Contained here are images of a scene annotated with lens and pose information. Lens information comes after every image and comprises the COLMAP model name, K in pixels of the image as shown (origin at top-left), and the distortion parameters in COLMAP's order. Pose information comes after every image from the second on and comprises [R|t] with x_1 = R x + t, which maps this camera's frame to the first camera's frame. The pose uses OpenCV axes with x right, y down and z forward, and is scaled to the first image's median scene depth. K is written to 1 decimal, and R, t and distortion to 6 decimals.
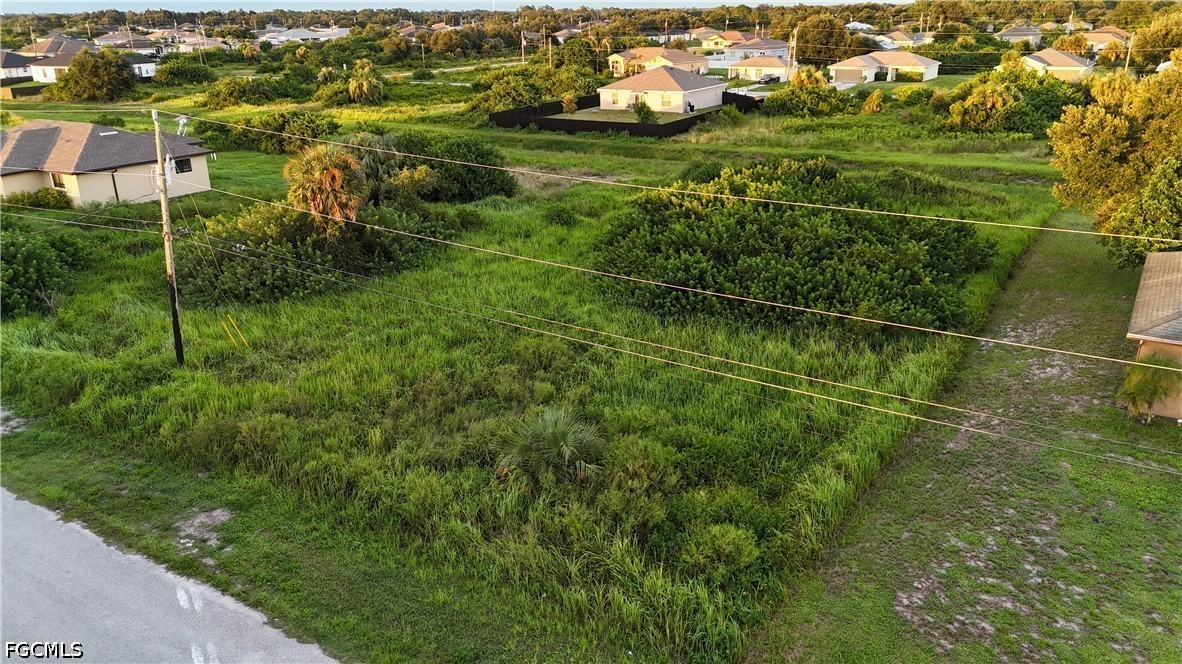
lens RADIAL K [[883.3, 0, 591.0], [0, 883.3, 332.0], [0, 0, 1]] dist [0.078375, -0.074967]
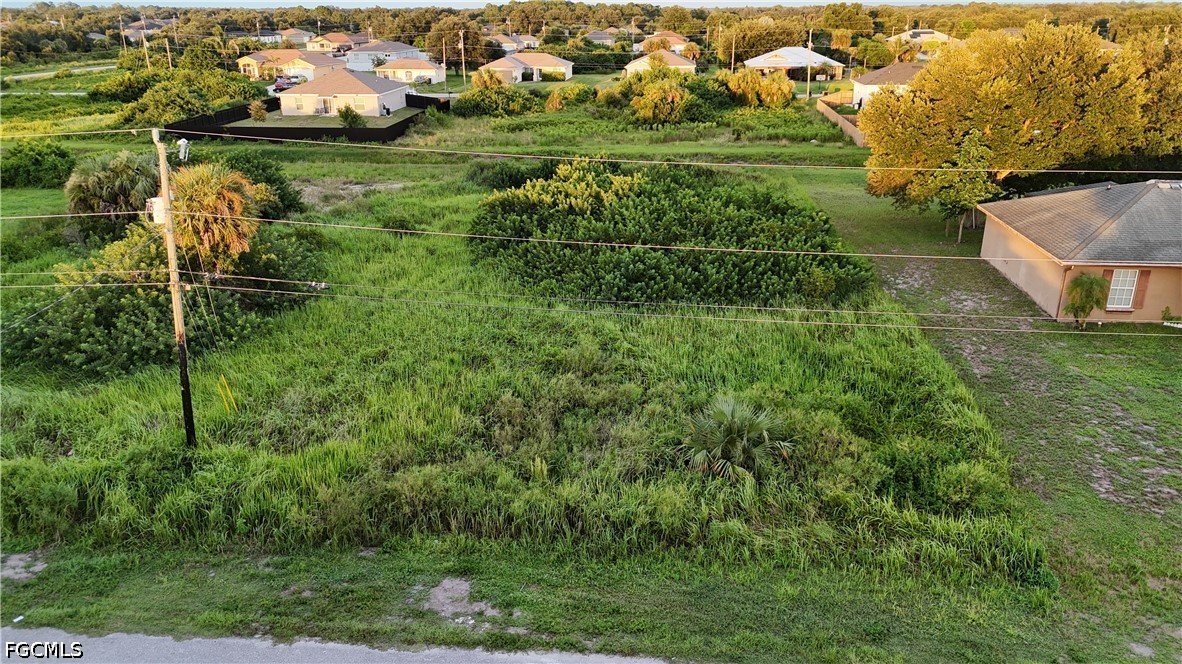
lens RADIAL K [[883.3, 0, 591.0], [0, 883.3, 332.0], [0, 0, 1]] dist [0.078375, -0.074967]
pose [[0.889874, -0.148265, 0.431442, -0.142740], [0.149609, 0.988258, 0.031038, -0.010247], [-0.430978, 0.036928, 0.901606, 0.034980]]
